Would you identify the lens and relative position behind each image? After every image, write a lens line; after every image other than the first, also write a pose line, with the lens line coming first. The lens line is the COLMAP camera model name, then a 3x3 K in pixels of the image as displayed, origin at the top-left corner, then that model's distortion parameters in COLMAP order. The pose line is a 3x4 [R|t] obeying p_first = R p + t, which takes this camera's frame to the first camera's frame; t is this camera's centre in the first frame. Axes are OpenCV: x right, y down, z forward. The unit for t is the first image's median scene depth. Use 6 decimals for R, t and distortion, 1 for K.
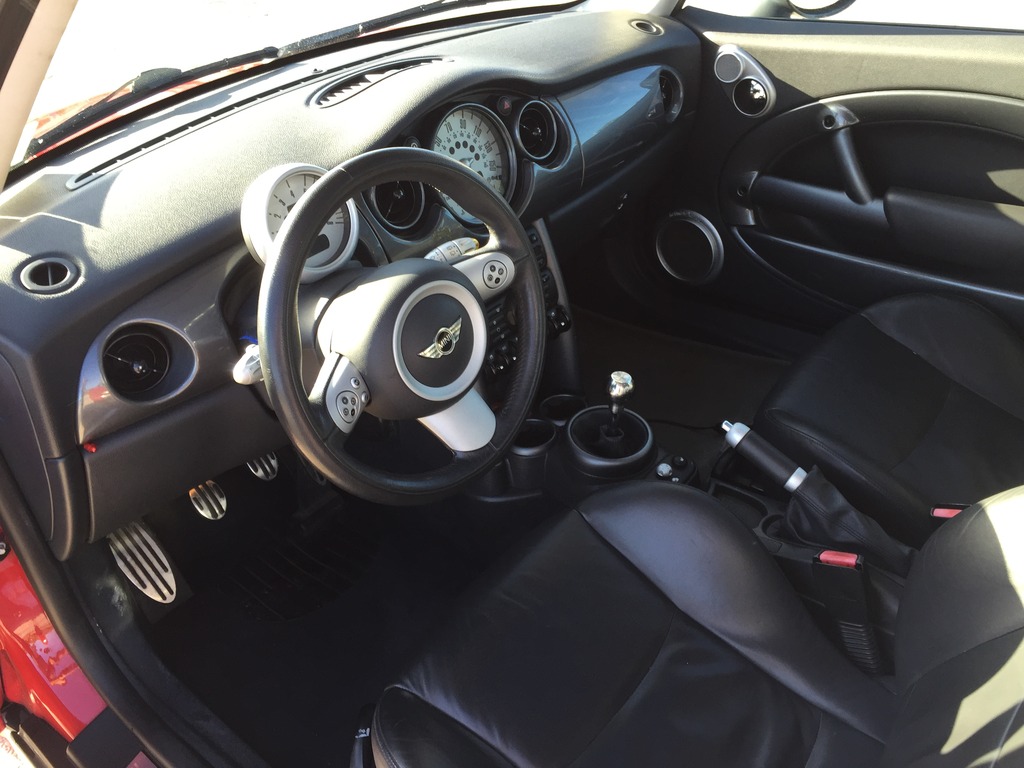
lens RADIAL K [[912.3, 0, 512.0], [0, 912.3, 384.0], [0, 0, 1]] dist [0.107647, -0.152774]
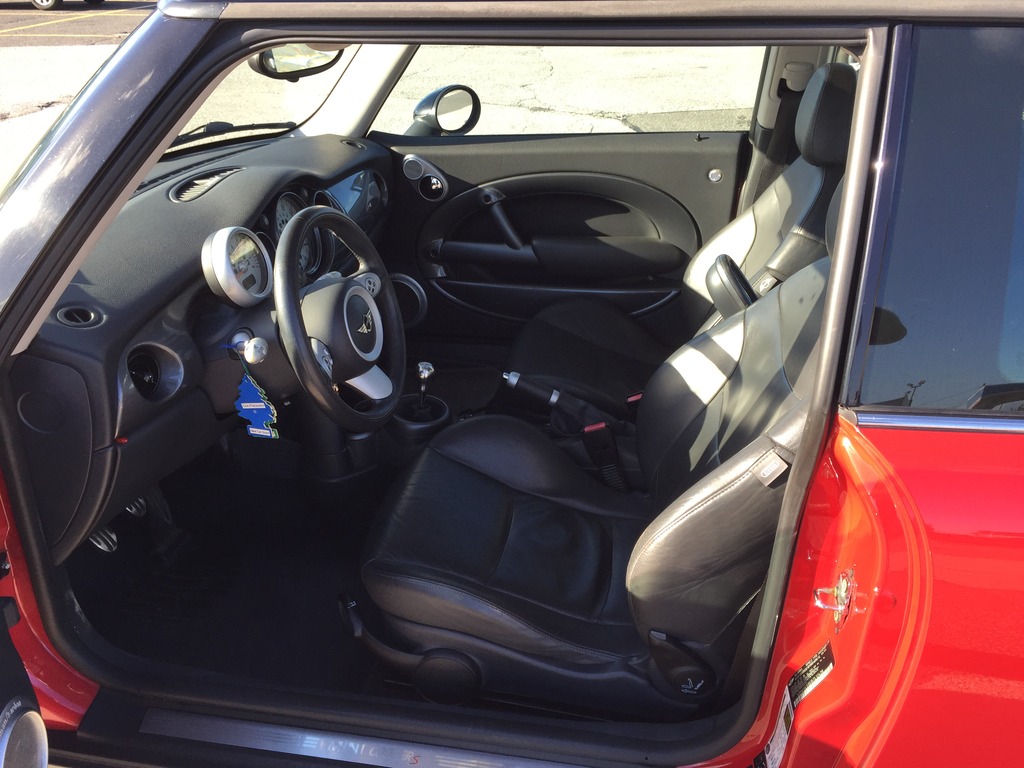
lens RADIAL K [[912.3, 0, 512.0], [0, 912.3, 384.0], [0, 0, 1]] dist [0.107647, -0.152774]
pose [[0.872653, -0.164648, 0.459747, -0.369713], [0.229257, 0.969380, -0.087996, 0.155006], [-0.431181, 0.182190, 0.883680, -0.293651]]
